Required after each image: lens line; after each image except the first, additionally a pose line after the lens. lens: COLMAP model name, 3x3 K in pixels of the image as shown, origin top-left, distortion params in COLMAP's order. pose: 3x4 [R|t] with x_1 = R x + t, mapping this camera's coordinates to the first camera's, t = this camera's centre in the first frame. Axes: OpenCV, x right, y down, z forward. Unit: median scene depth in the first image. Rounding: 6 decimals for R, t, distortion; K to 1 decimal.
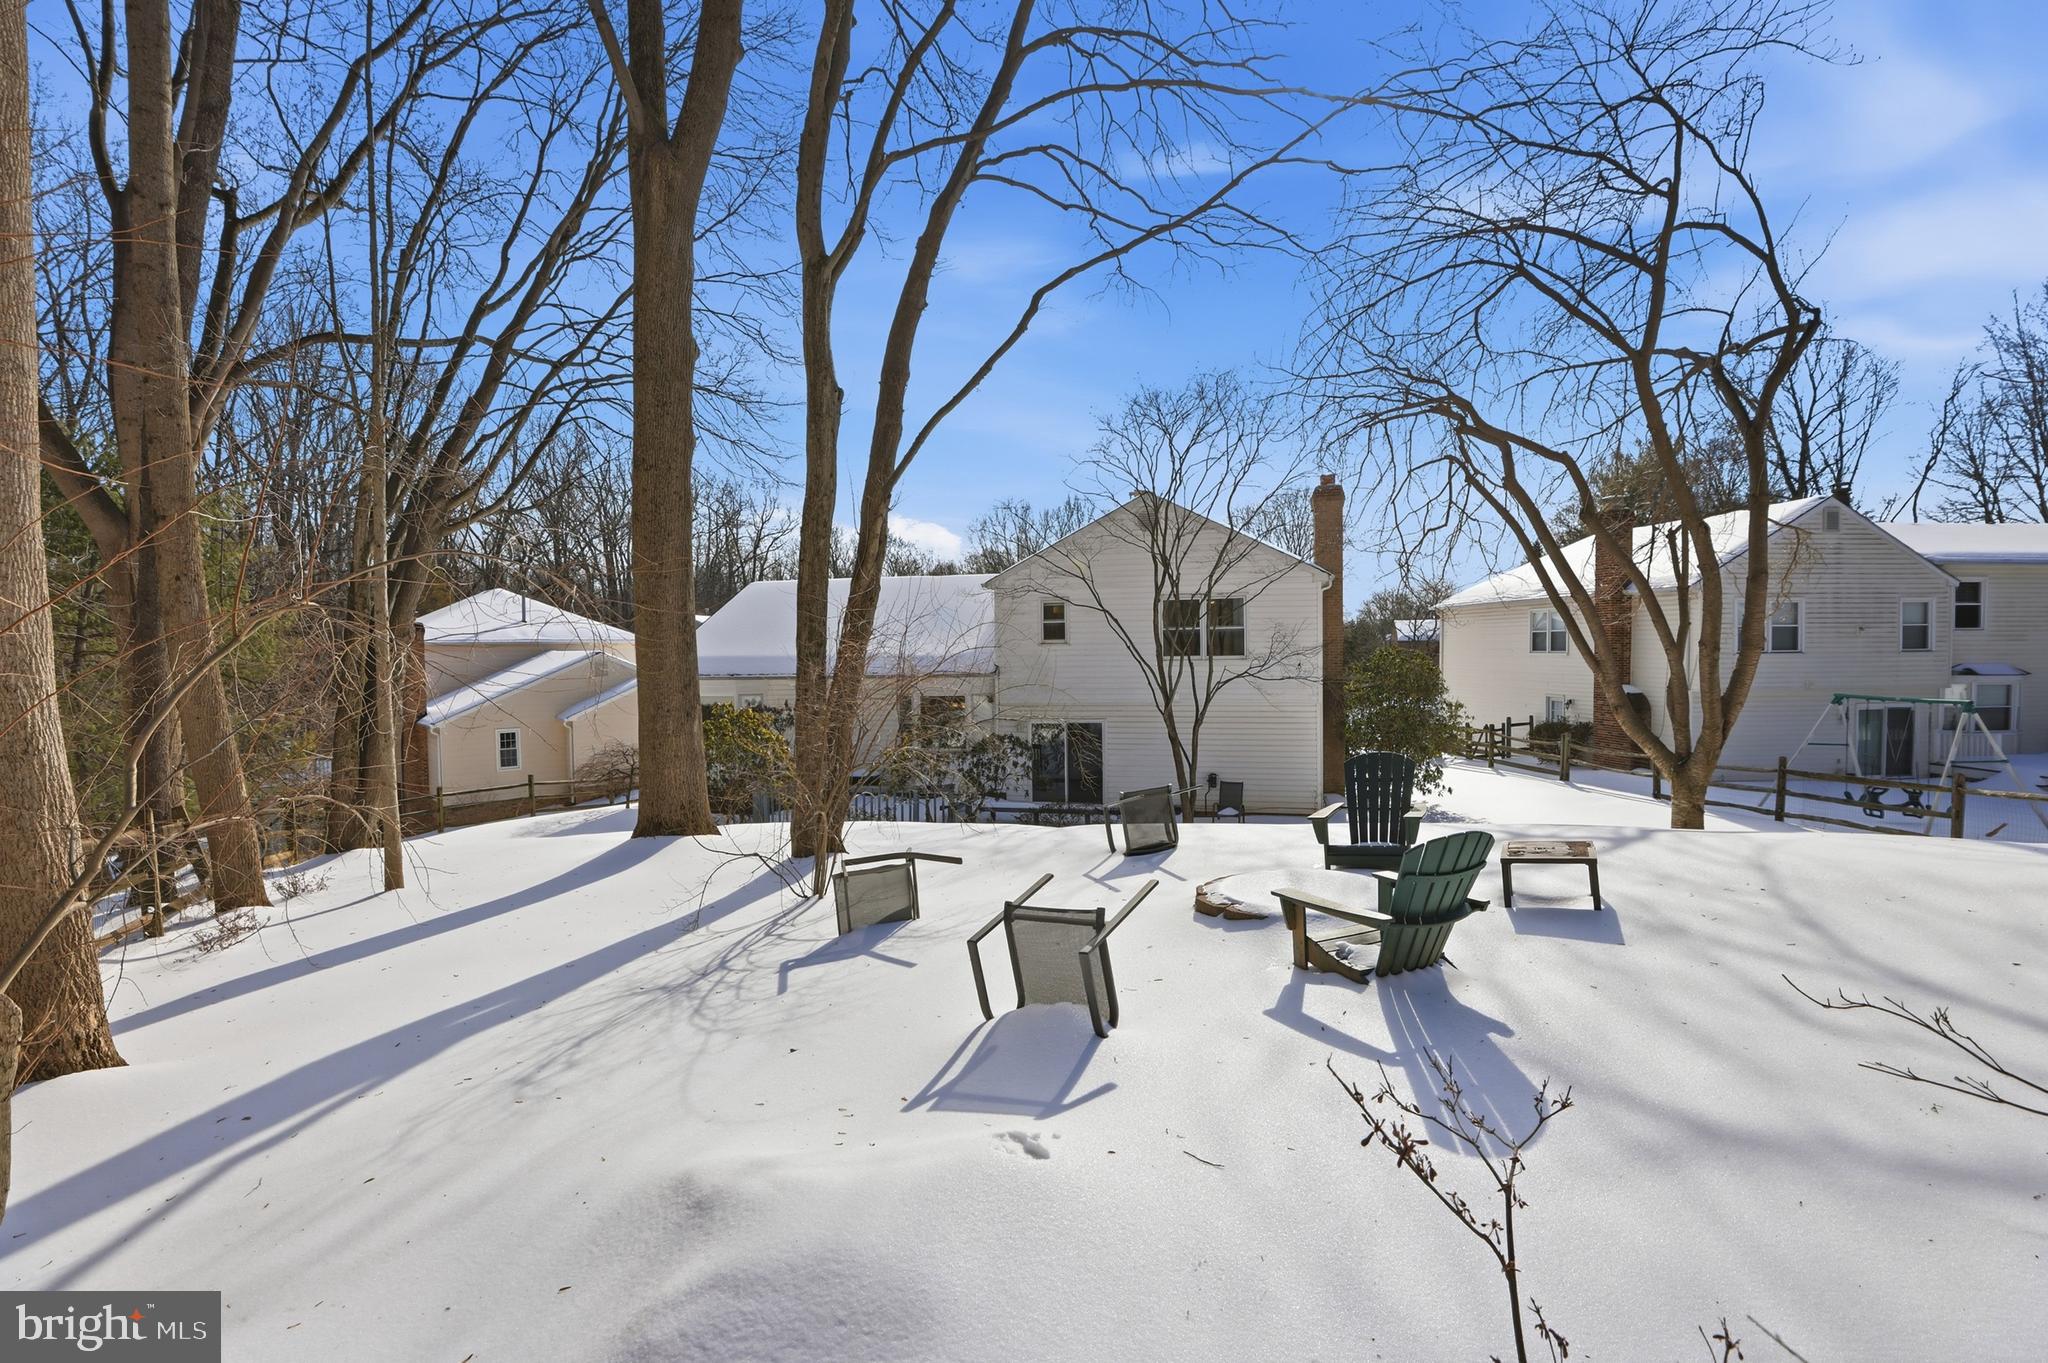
lens RADIAL K [[958.3, 0, 1023.7], [0, 958.3, 650.4], [0, 0, 1]] dist [-0.040498, 0.011763]
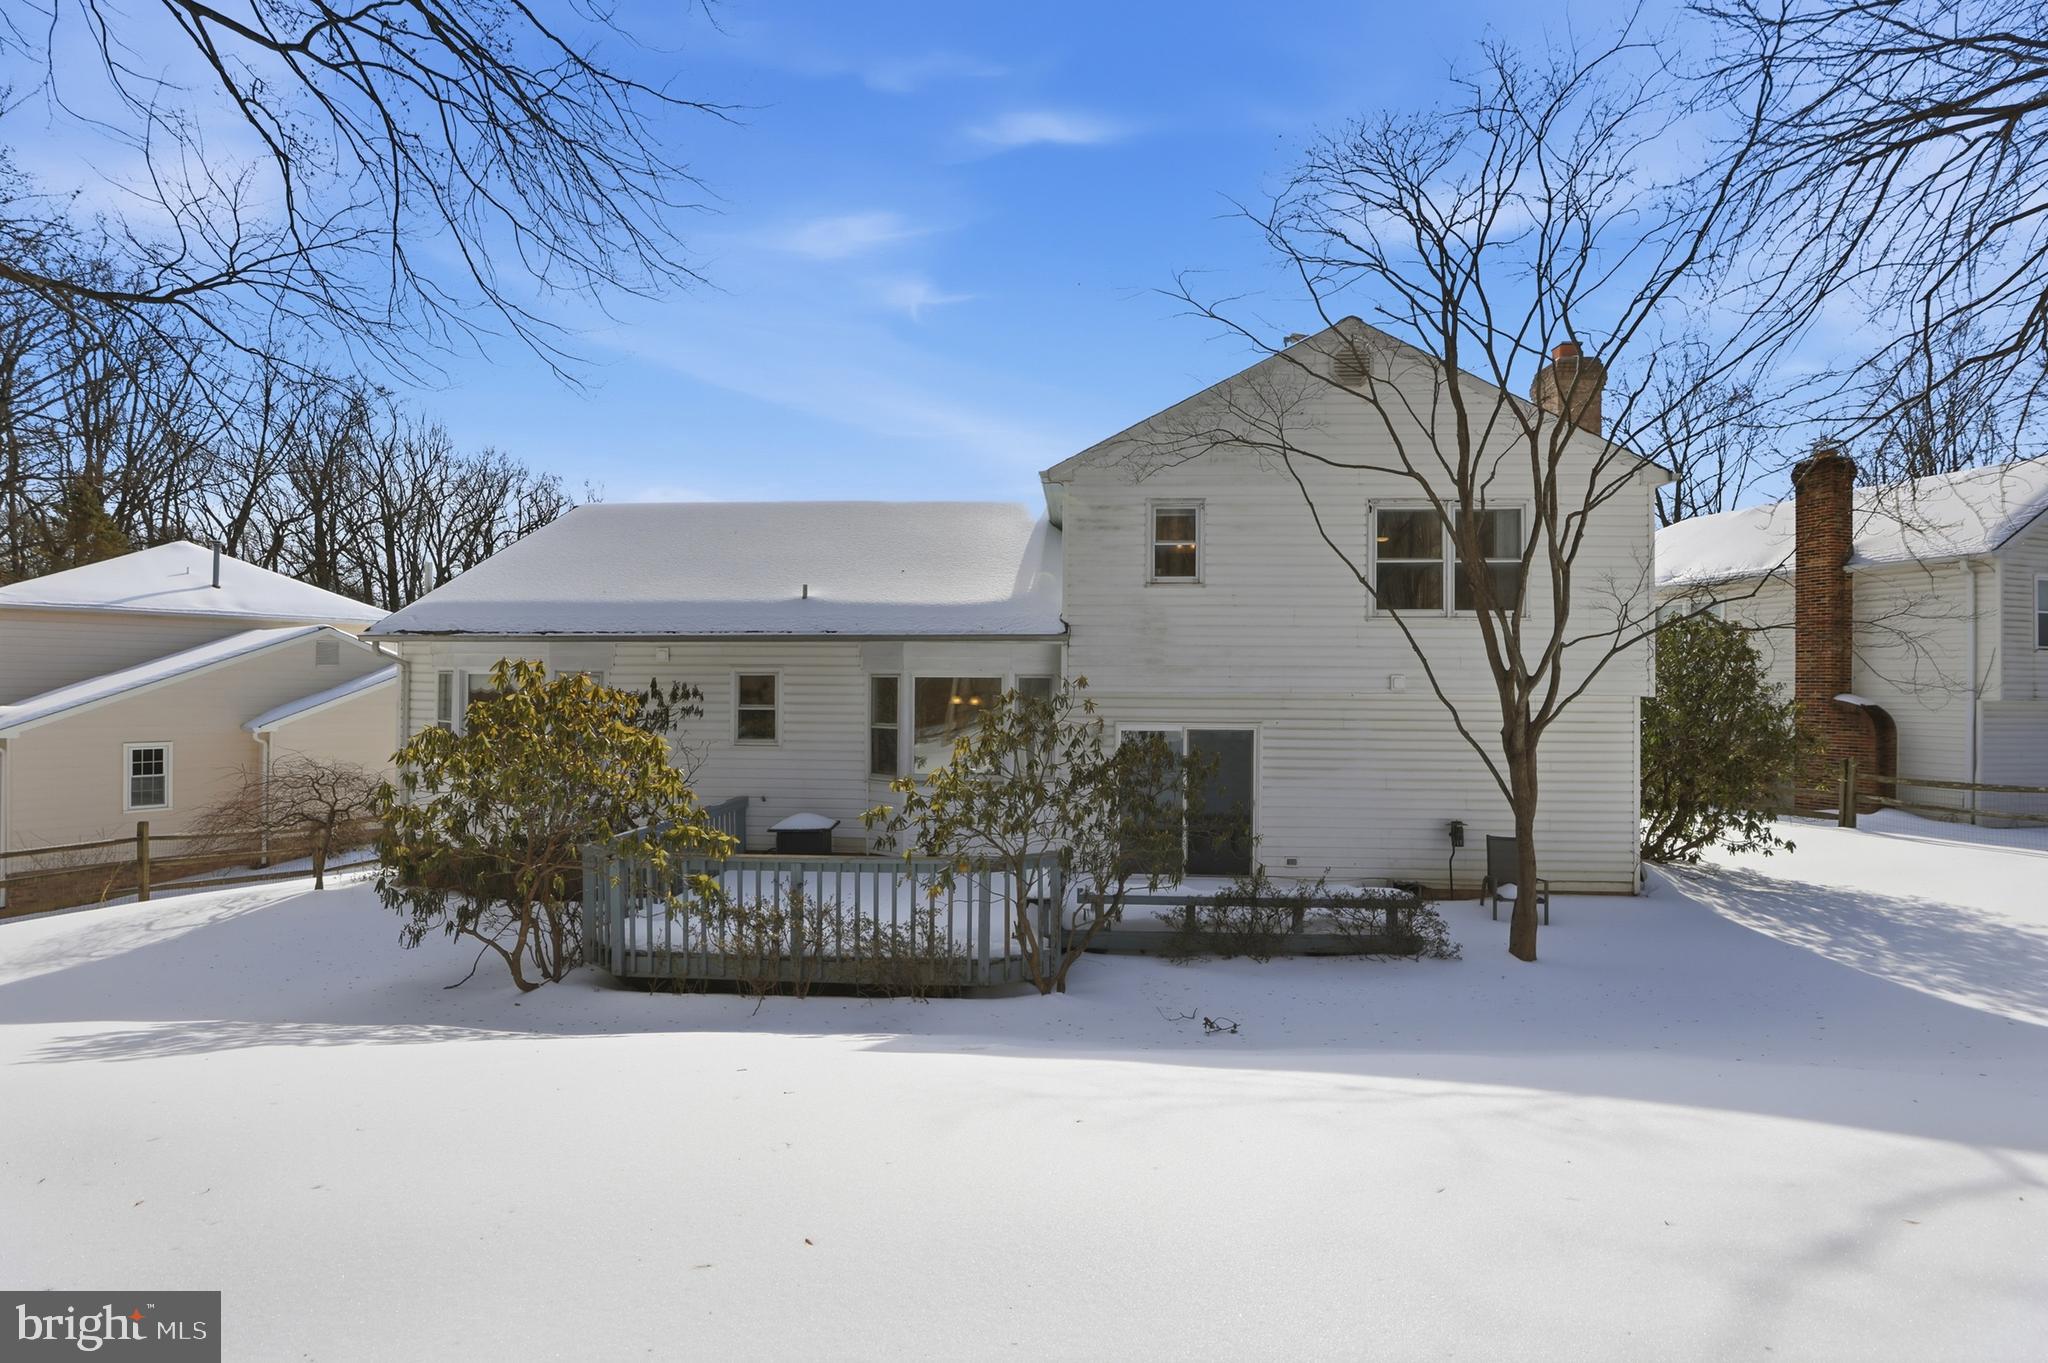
lens RADIAL K [[958.3, 0, 1023.7], [0, 958.3, 650.4], [0, 0, 1]] dist [-0.040498, 0.011763]
pose [[0.984744, 0.027635, 0.171800, -0.144173], [-0.021043, 0.998975, -0.040071, 0.054278], [-0.172731, 0.035845, 0.984317, 0.472496]]
